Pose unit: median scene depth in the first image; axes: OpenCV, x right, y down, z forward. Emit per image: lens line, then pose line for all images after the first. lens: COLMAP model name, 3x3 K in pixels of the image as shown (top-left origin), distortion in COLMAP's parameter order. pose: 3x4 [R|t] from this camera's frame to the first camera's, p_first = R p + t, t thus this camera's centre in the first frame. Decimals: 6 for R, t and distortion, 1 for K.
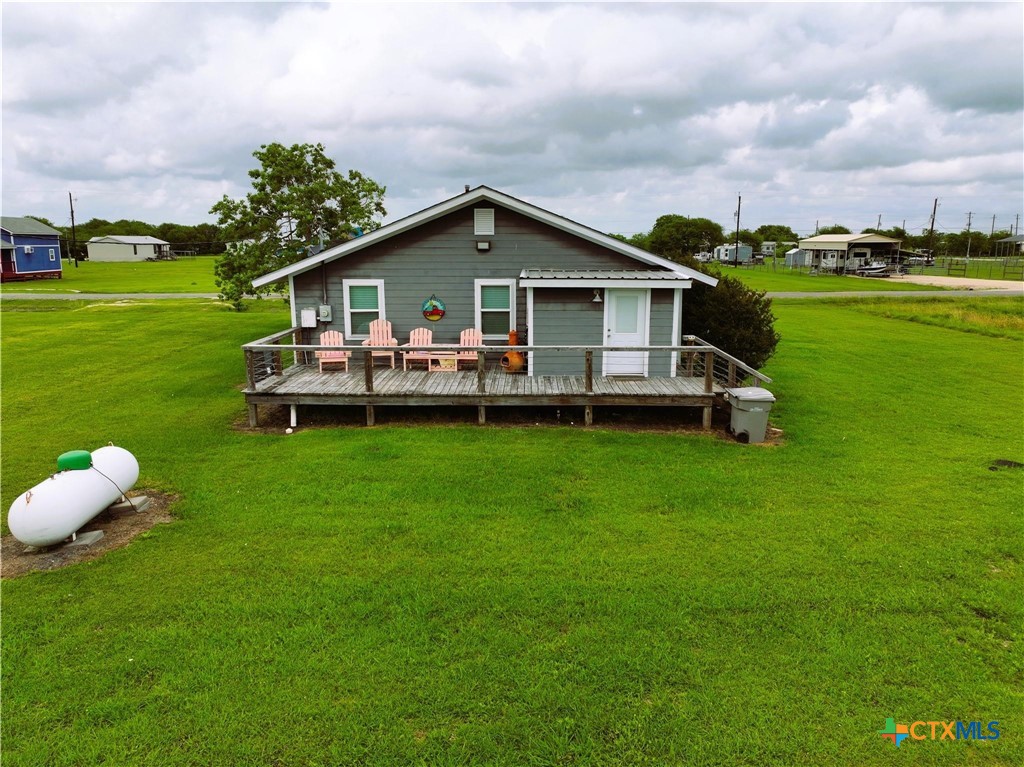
lens RADIAL K [[718.3, 0, 505.4], [0, 718.3, 376.4], [0, 0, 1]] dist [-0.012498, 0.007364]
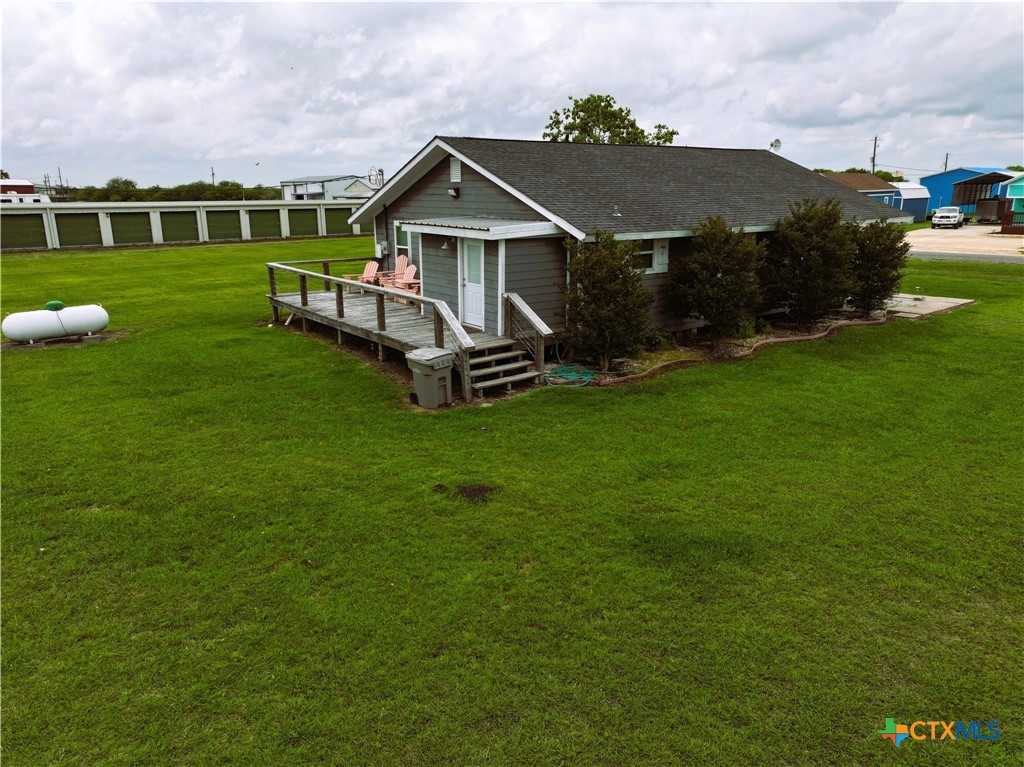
lens RADIAL K [[718.3, 0, 508.2], [0, 718.3, 384.2], [0, 0, 1]] dist [-0.012498, 0.007364]
pose [[0.615712, 0.204543, -0.760961, 0.970131], [-0.139257, 0.978767, 0.150412, -0.080456], [0.775569, 0.013359, 0.631122, 0.421277]]
